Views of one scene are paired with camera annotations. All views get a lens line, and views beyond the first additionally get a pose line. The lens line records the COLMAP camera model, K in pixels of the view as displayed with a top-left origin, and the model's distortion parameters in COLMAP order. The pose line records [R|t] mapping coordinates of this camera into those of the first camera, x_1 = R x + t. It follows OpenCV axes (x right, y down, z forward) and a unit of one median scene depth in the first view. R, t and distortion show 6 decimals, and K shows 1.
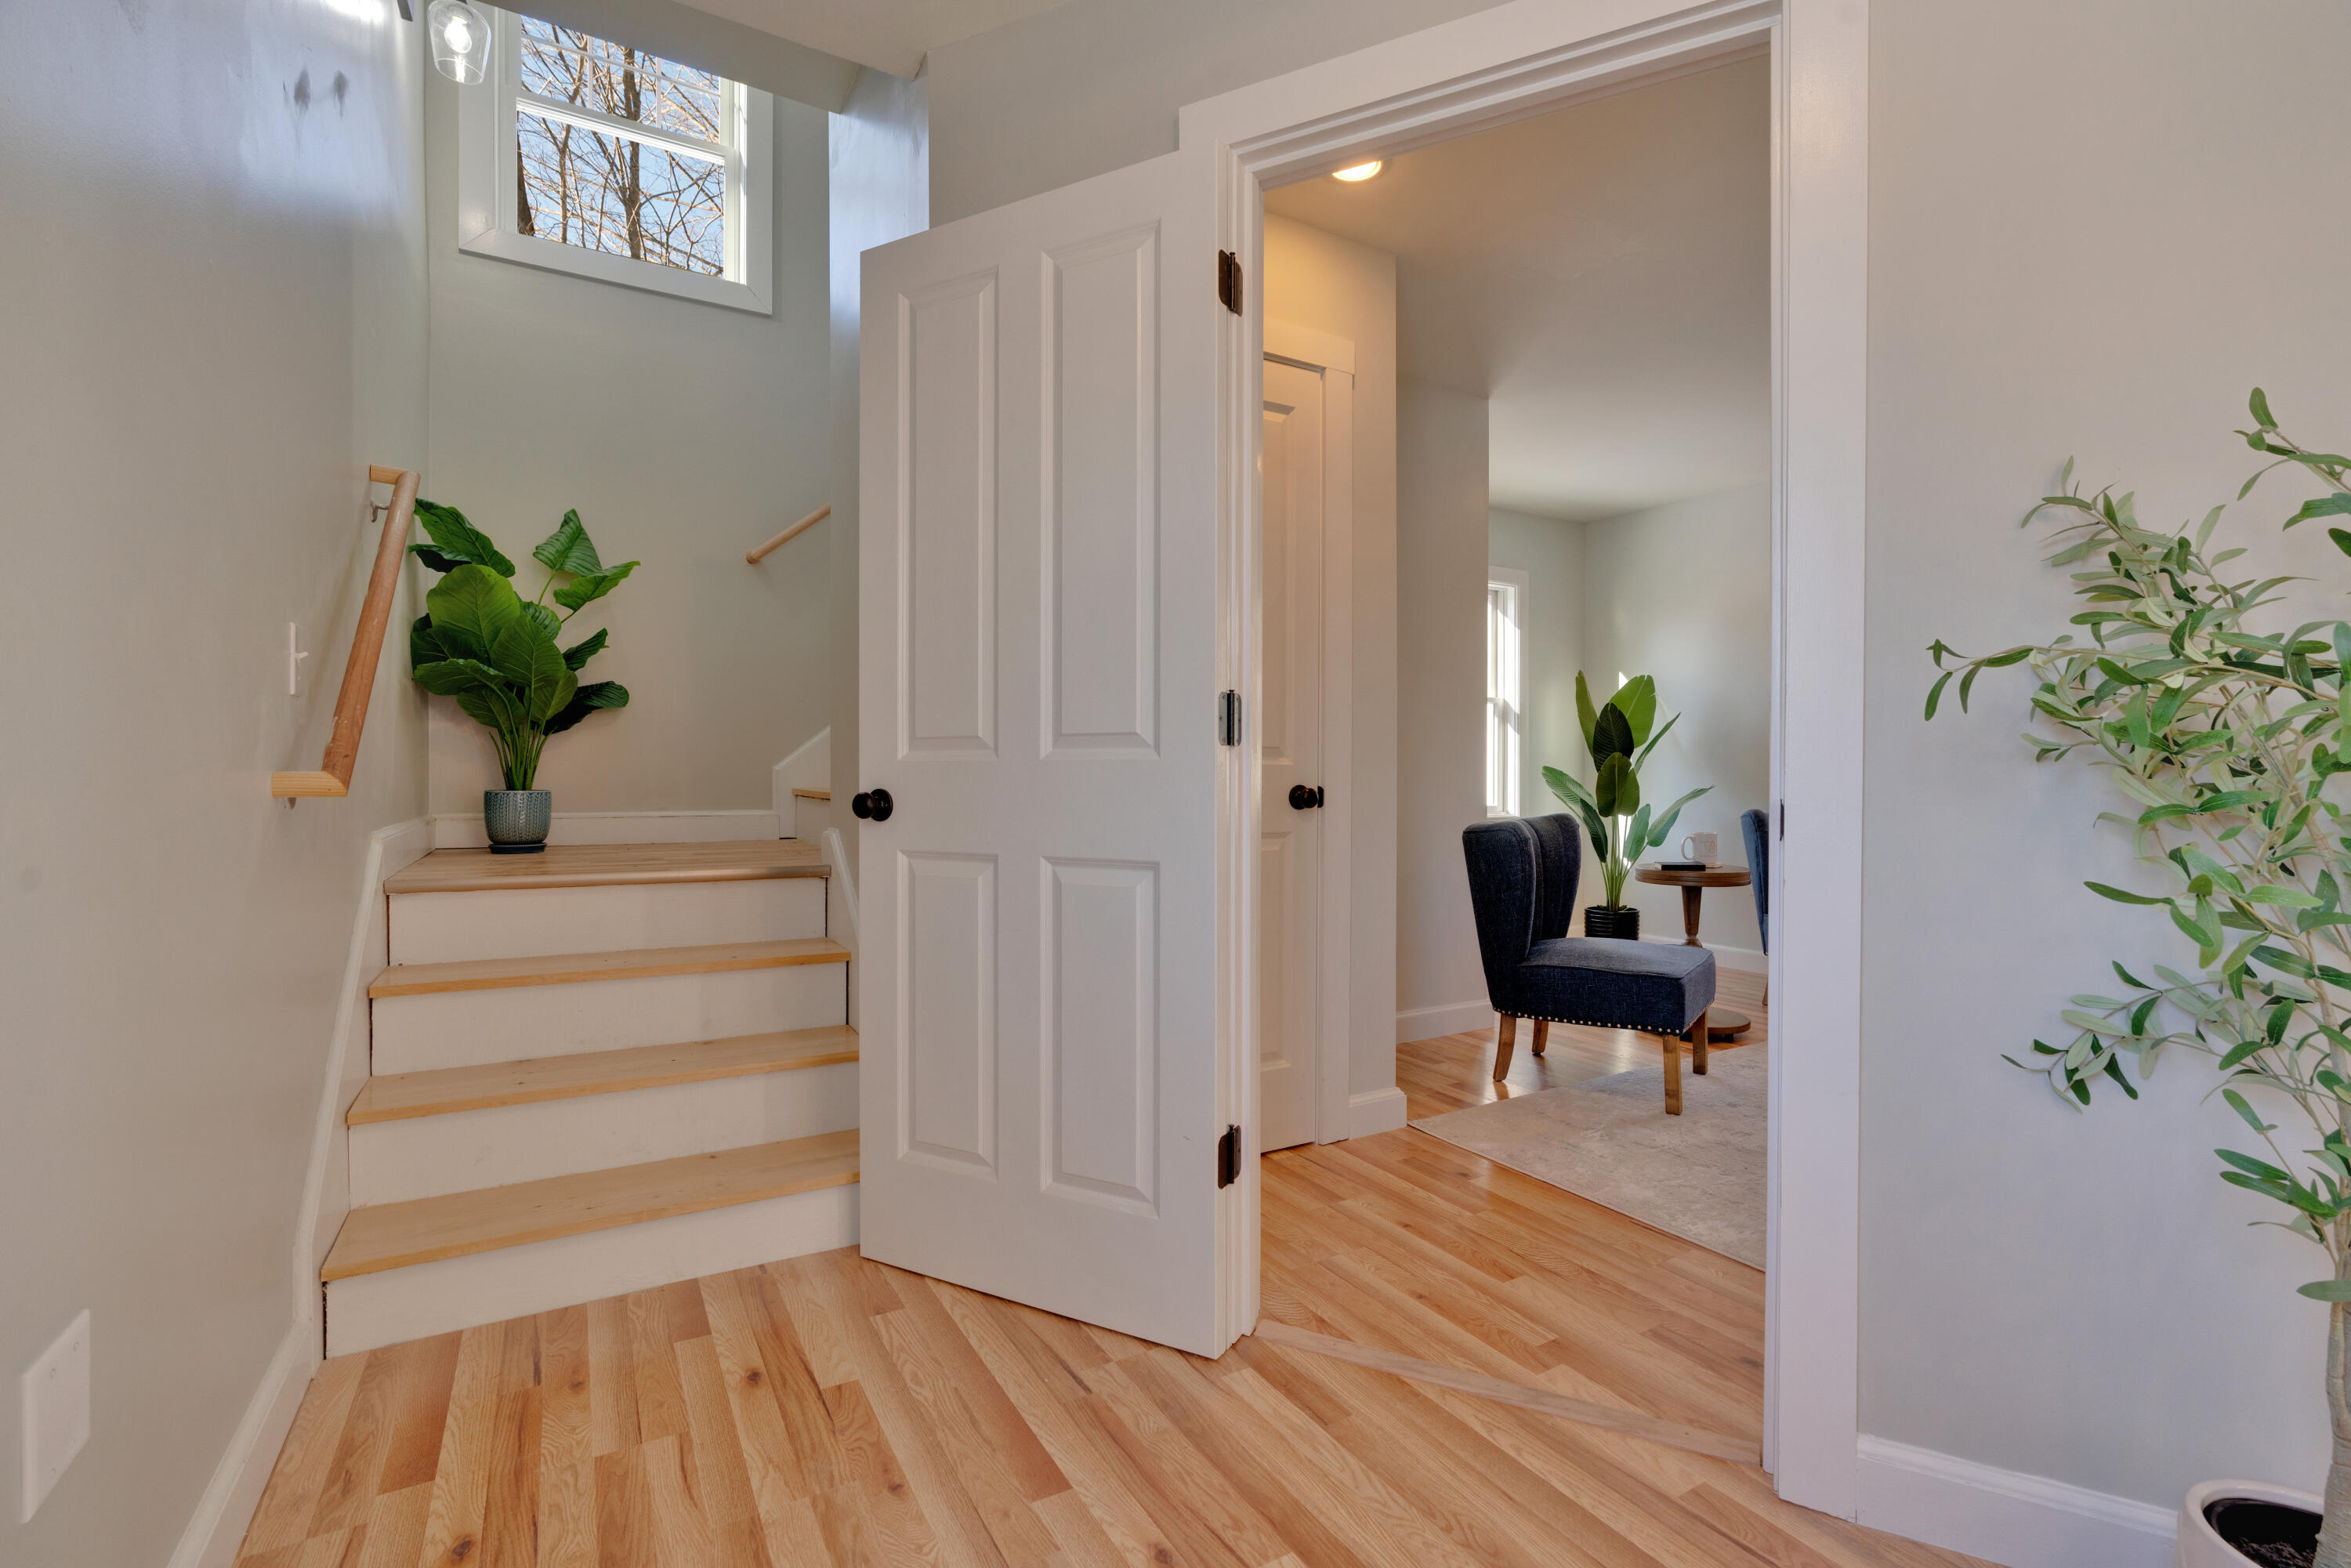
lens RADIAL K [[1045.4, 0, 1187.1], [0, 1045.4, 782.7], [0, 0, 1]] dist [-0.016240, 0.007049]
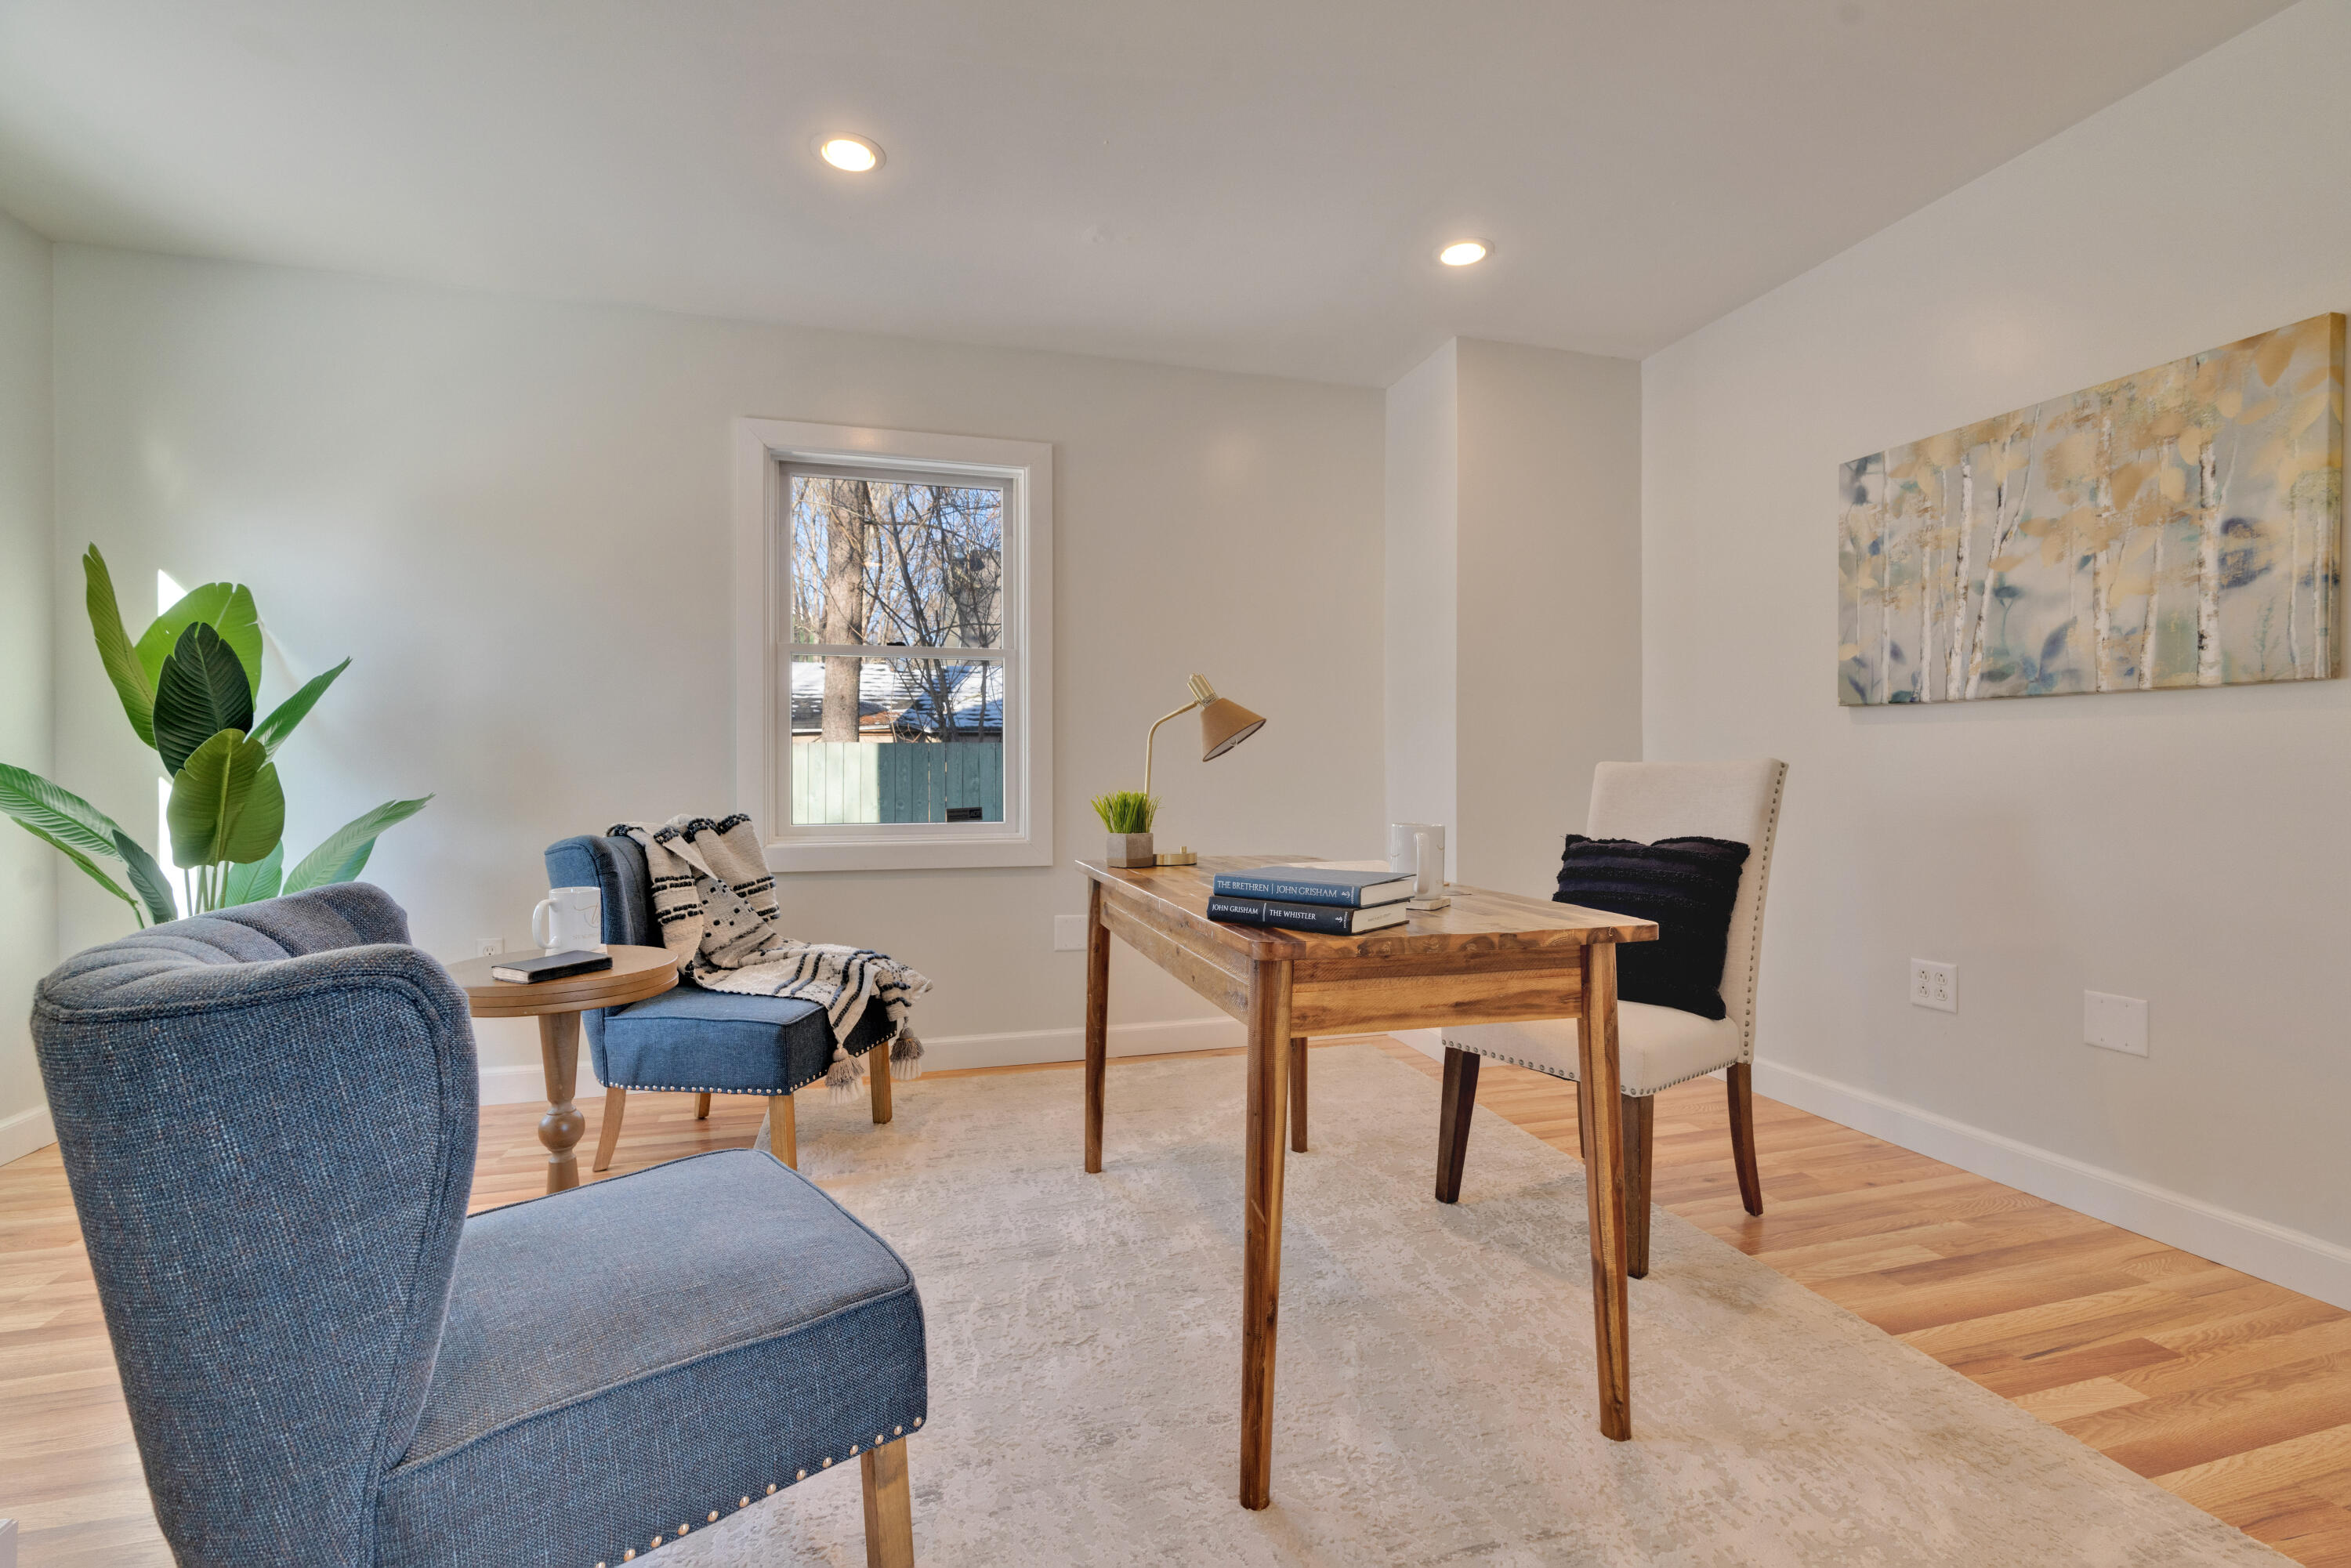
lens RADIAL K [[1045.4, 0, 1187.1], [0, 1045.4, 782.7], [0, 0, 1]] dist [-0.016240, 0.007049]
pose [[0.247049, -0.009455, 0.968957, 0.067423], [0.017921, 0.999826, 0.005187, -0.000252], [-0.968837, 0.016083, 0.247176, 0.450709]]
